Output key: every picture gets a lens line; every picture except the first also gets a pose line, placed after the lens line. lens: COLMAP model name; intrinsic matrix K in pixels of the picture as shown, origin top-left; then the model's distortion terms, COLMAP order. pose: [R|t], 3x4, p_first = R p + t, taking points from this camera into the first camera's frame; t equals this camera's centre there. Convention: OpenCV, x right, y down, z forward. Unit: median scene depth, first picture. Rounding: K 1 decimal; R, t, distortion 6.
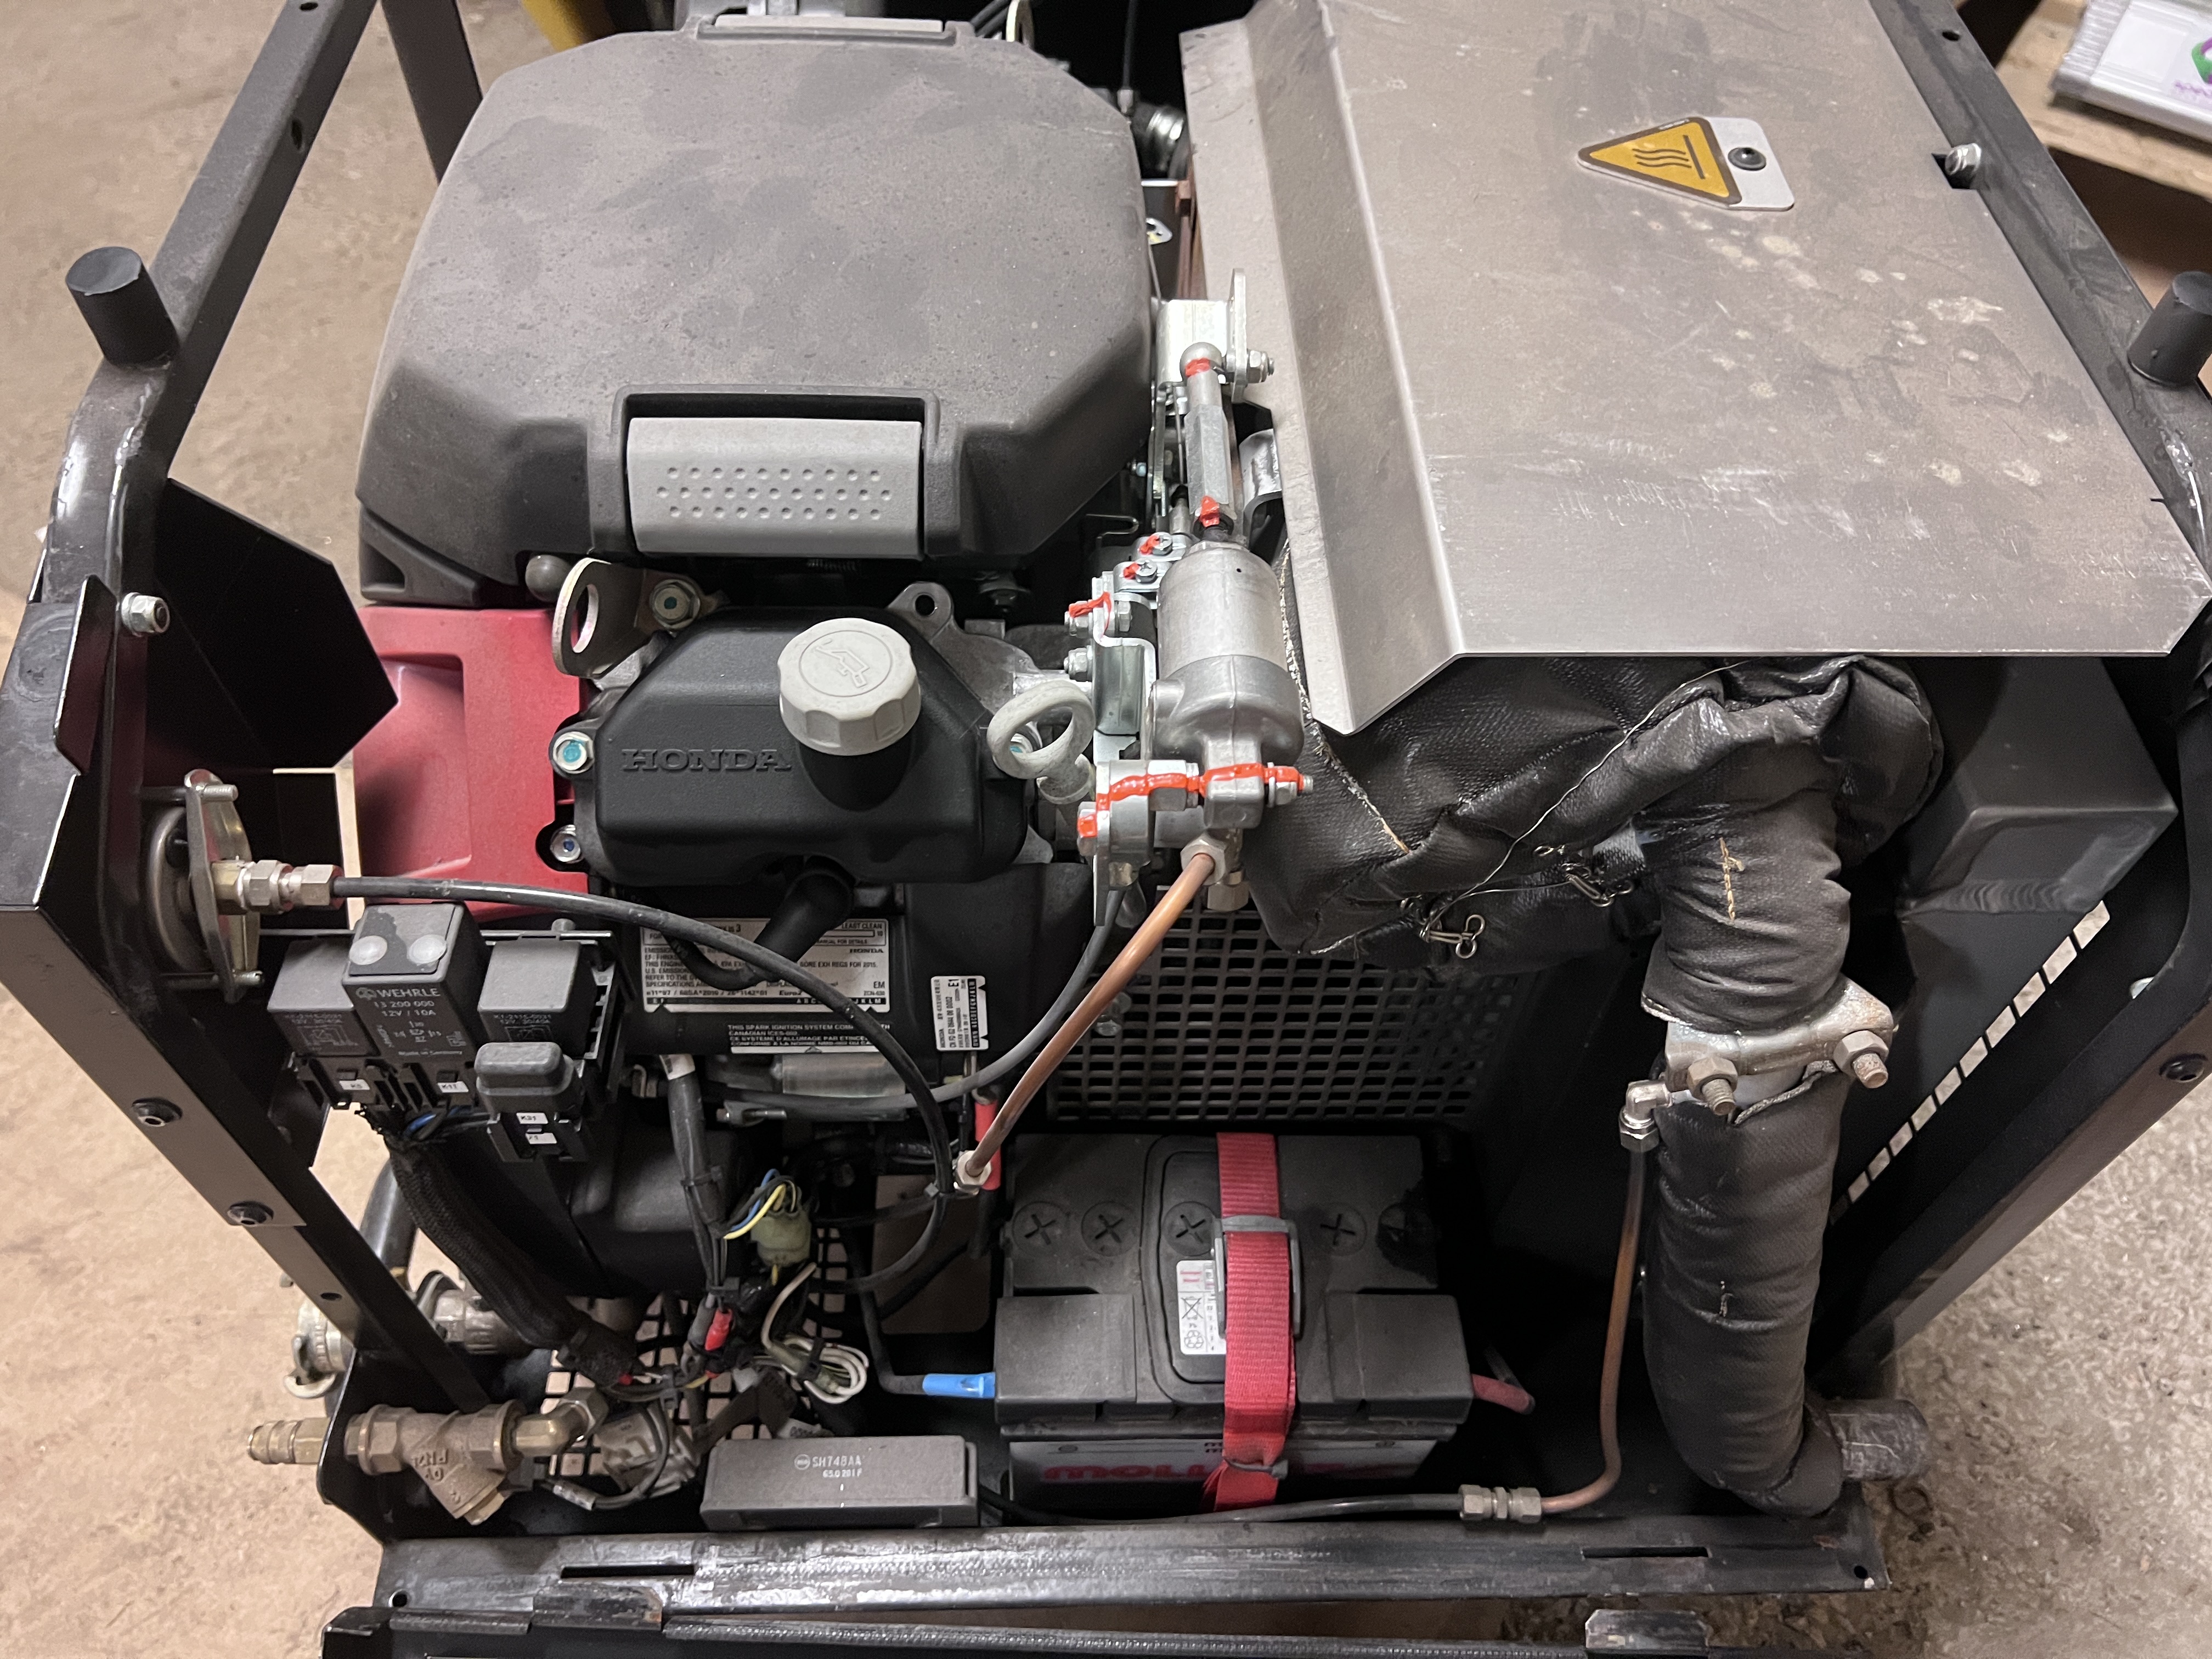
lens RADIAL K [[1683.0, 0, 1105.7], [0, 1683.0, 849.2], [0, 0, 1]] dist [0.036407, -0.047572]
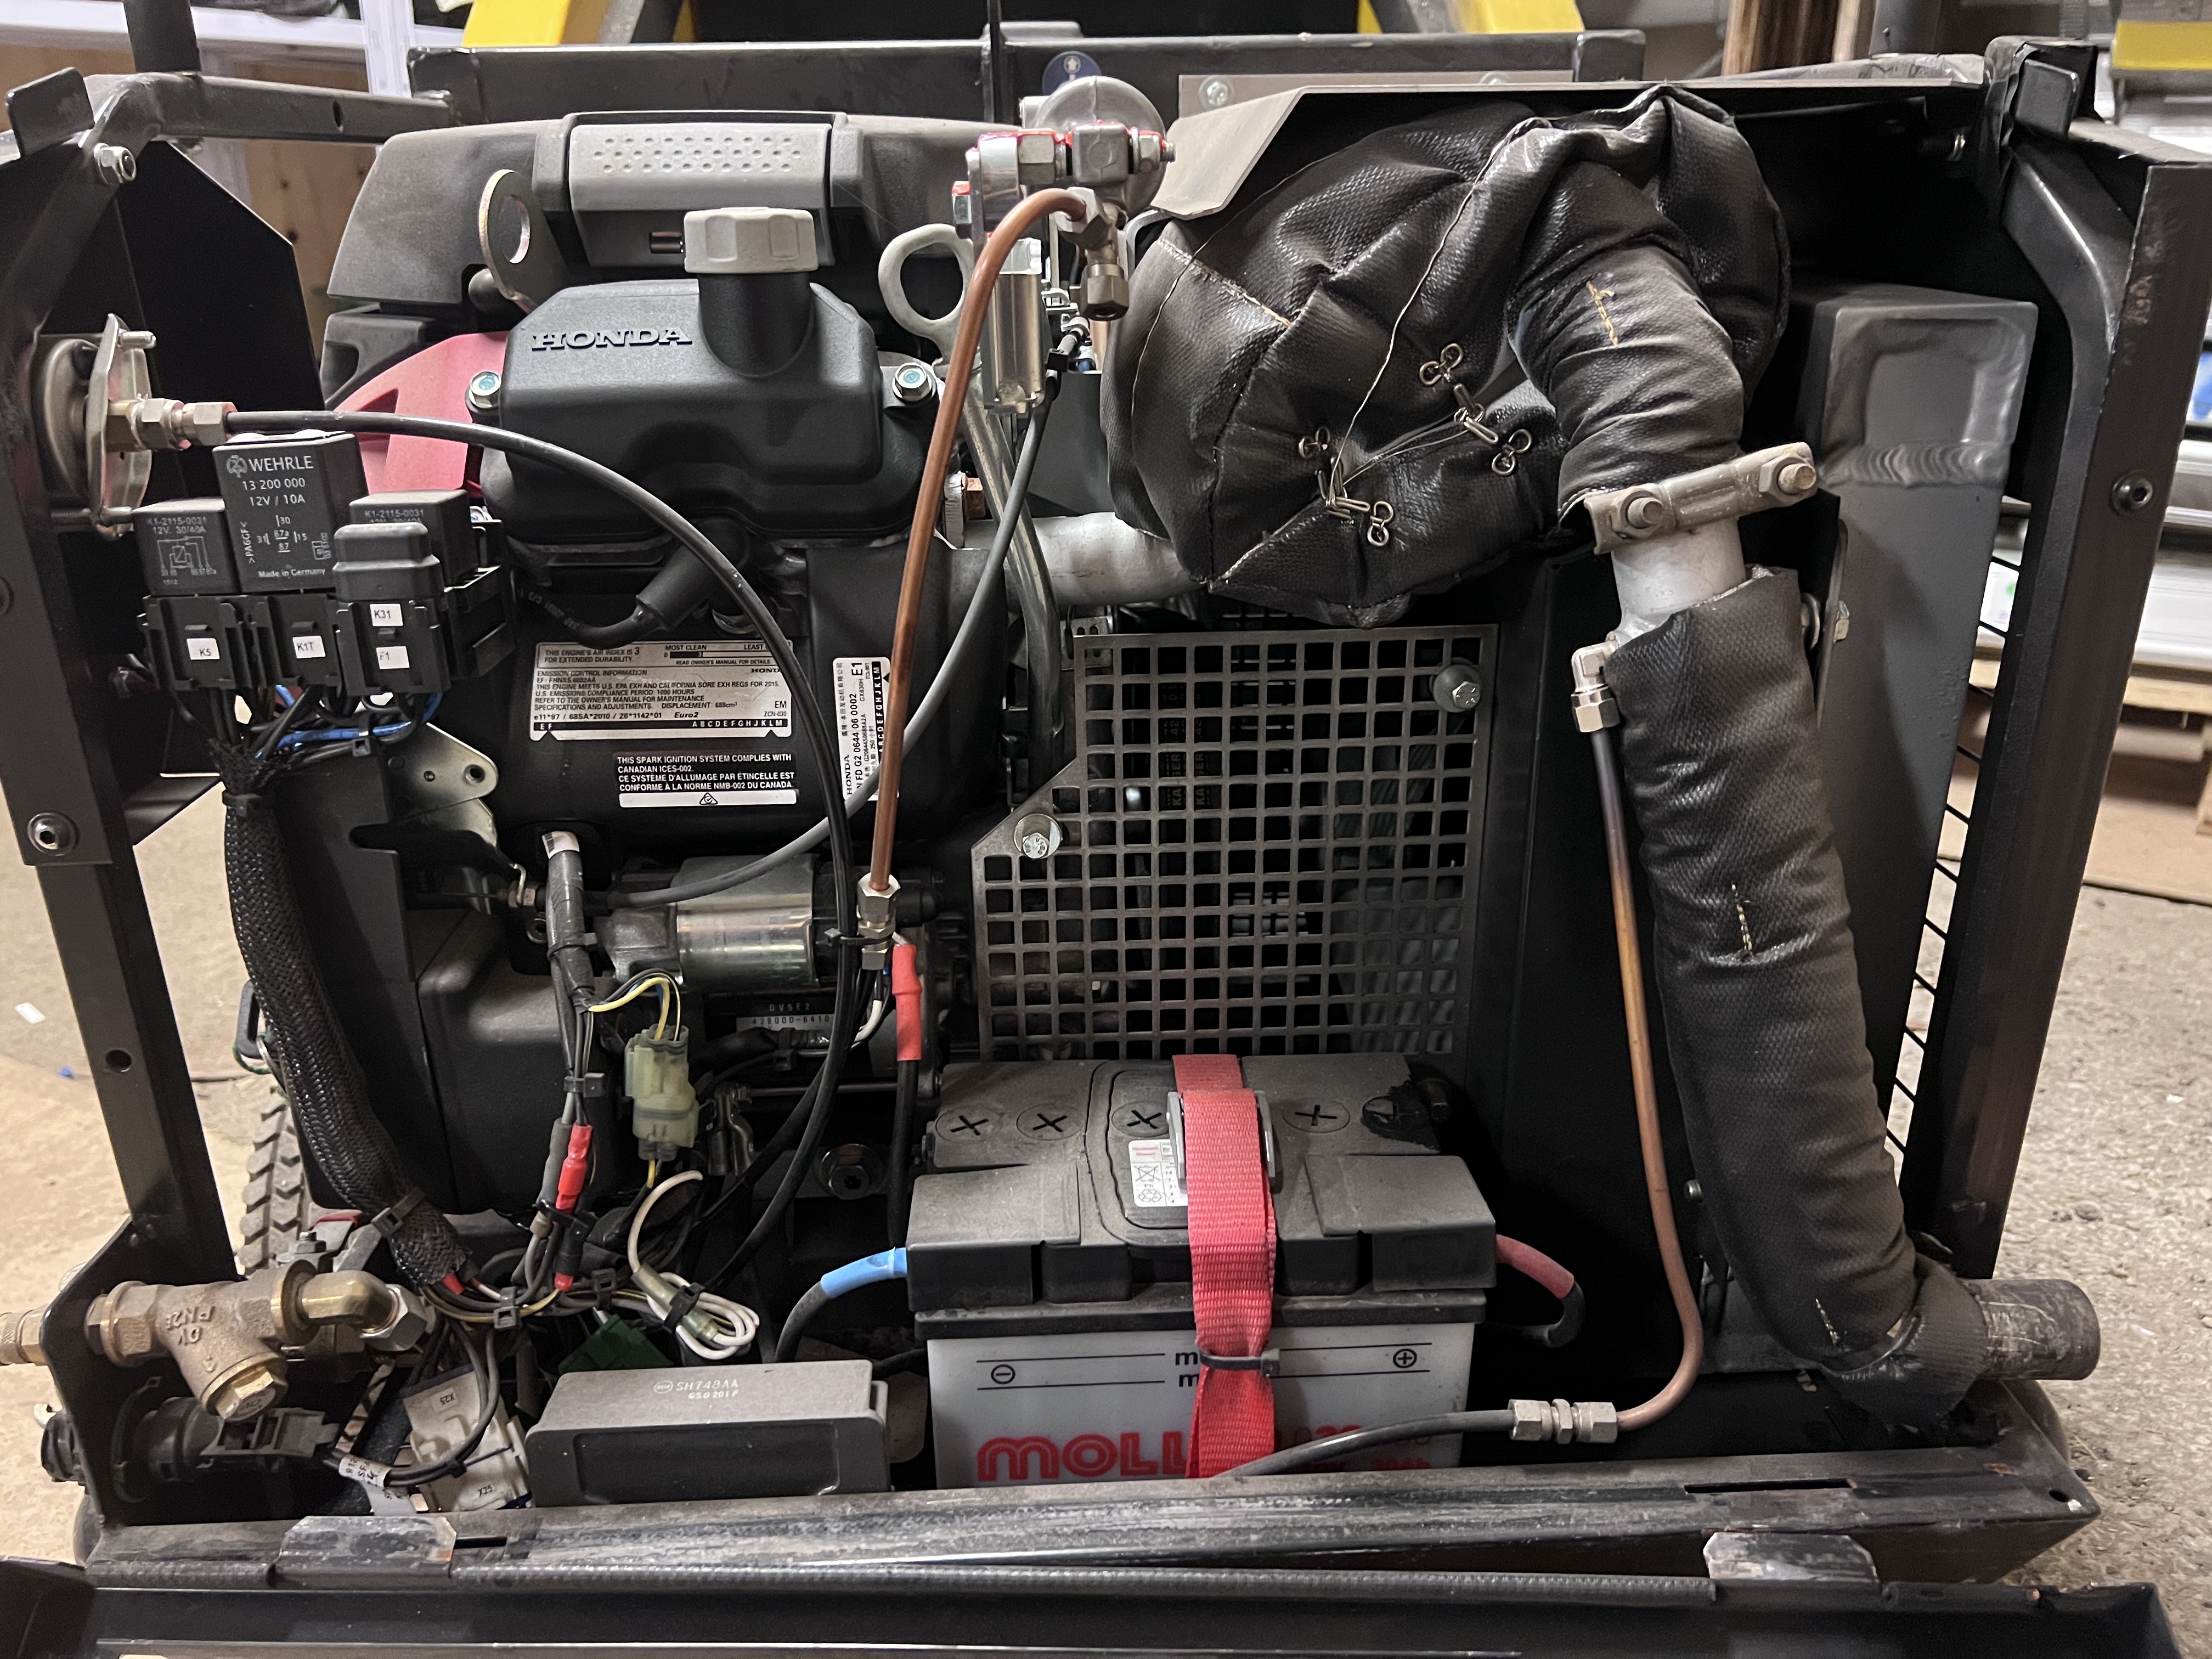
lens RADIAL K [[1683.0, 0, 1096.3], [0, 1683.0, 841.9], [0, 0, 1]] dist [0.036407, -0.047572]
pose [[0.998807, -0.048696, 0.003704, 0.032036], [0.043548, 0.853736, -0.518881, 0.581068], [0.022105, 0.518423, 0.854838, 0.208623]]
